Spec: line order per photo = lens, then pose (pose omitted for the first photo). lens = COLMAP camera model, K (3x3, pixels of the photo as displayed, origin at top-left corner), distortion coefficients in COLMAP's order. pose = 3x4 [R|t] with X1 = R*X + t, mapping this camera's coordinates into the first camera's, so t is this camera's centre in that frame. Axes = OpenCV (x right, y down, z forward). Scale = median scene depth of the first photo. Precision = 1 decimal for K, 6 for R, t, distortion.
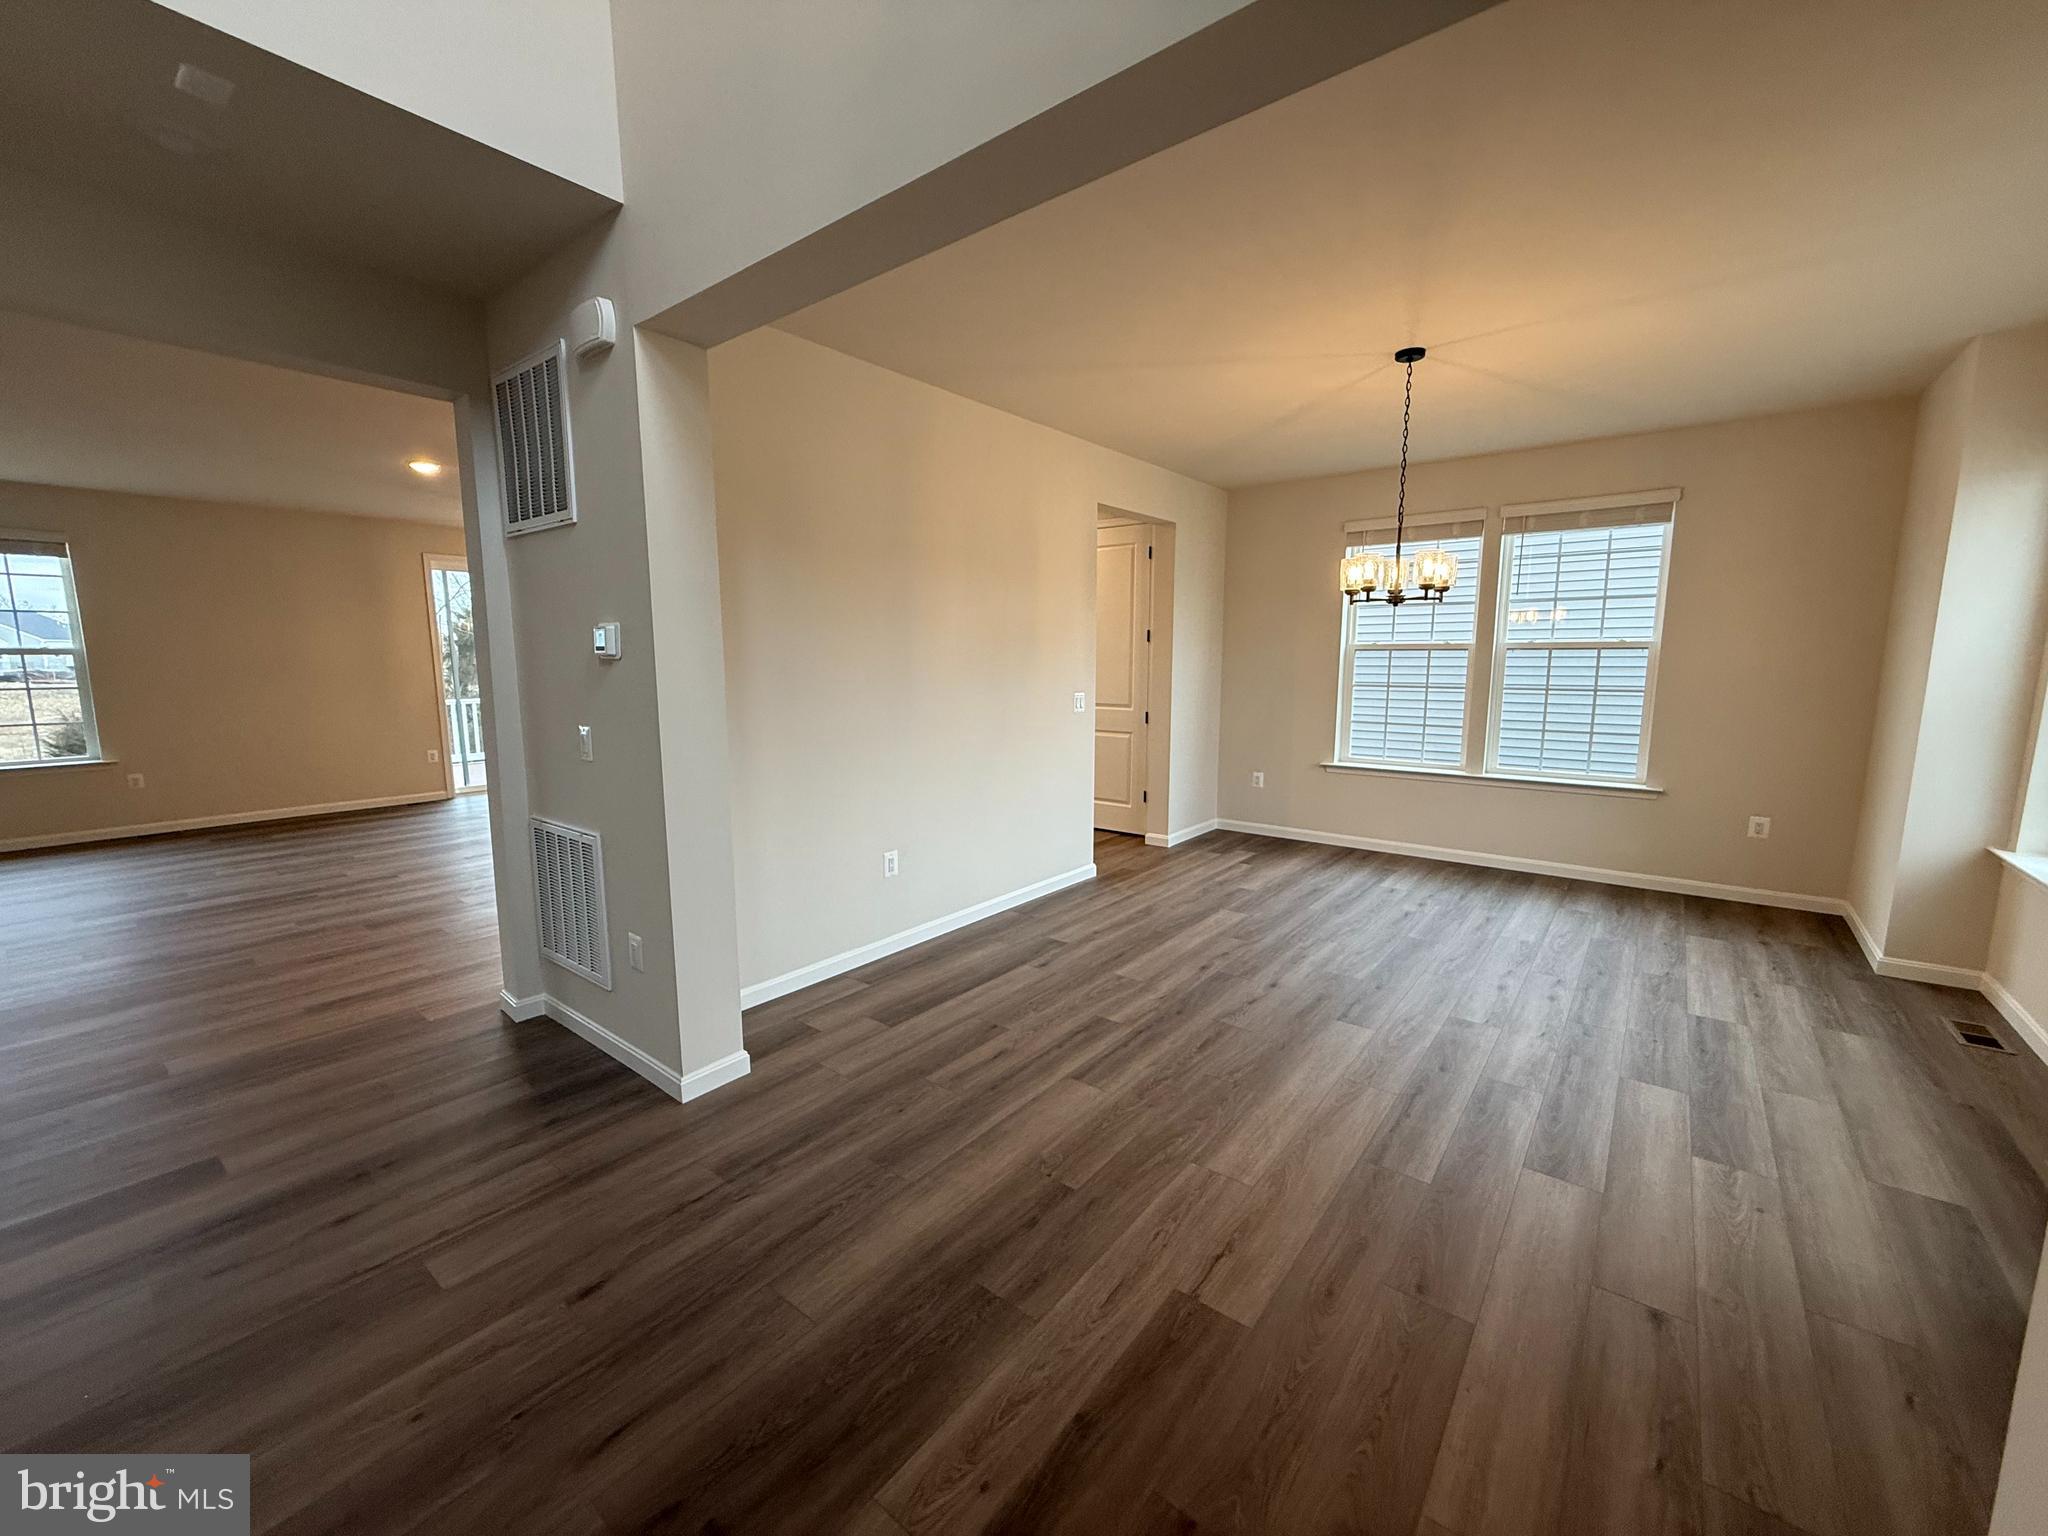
lens RADIAL K [[812.5, 0, 1023.4], [0, 812.5, 767.2], [0, 0, 1]] dist [-0.002327, 0.000977]
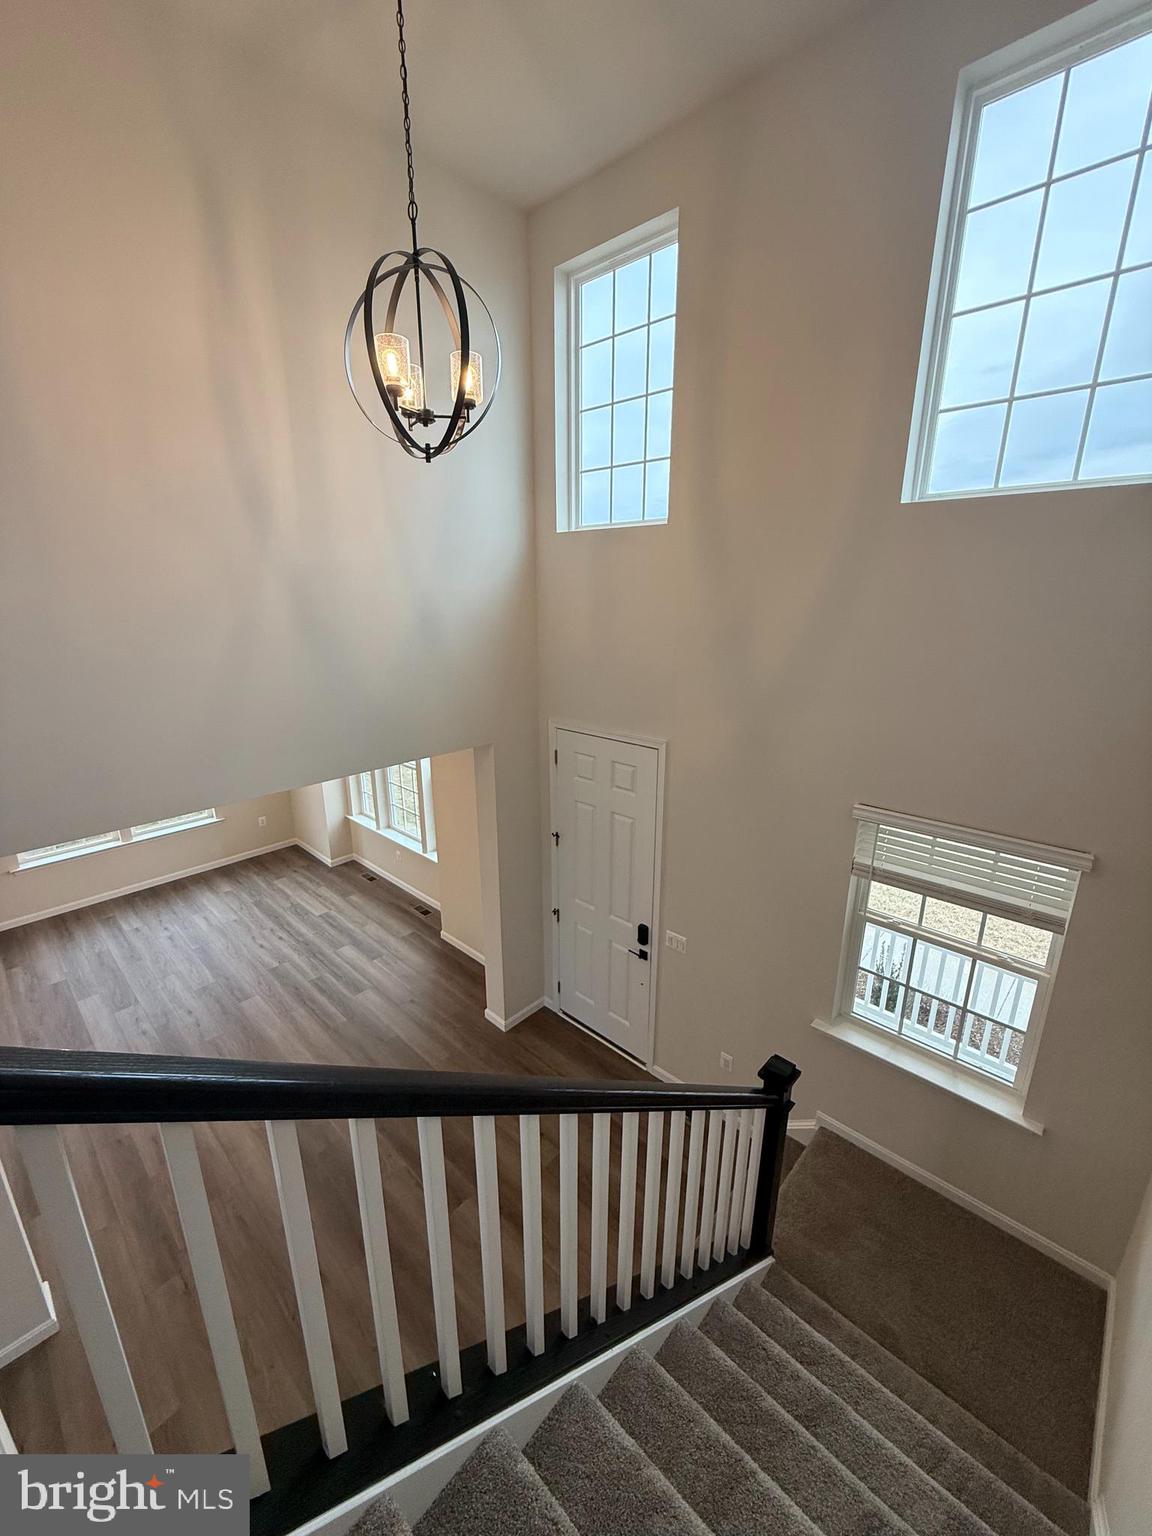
lens RADIAL K [[609.3, 0, 569.8], [0, 609.3, 766.0], [0, 0, 1]] dist [-0.002327, 0.000977]
pose [[0.085781, -0.283845, 0.955025, -0.212302], [0.139087, 0.952584, 0.270627, -0.141980], [-0.986558, 0.109617, 0.121193, -0.031737]]
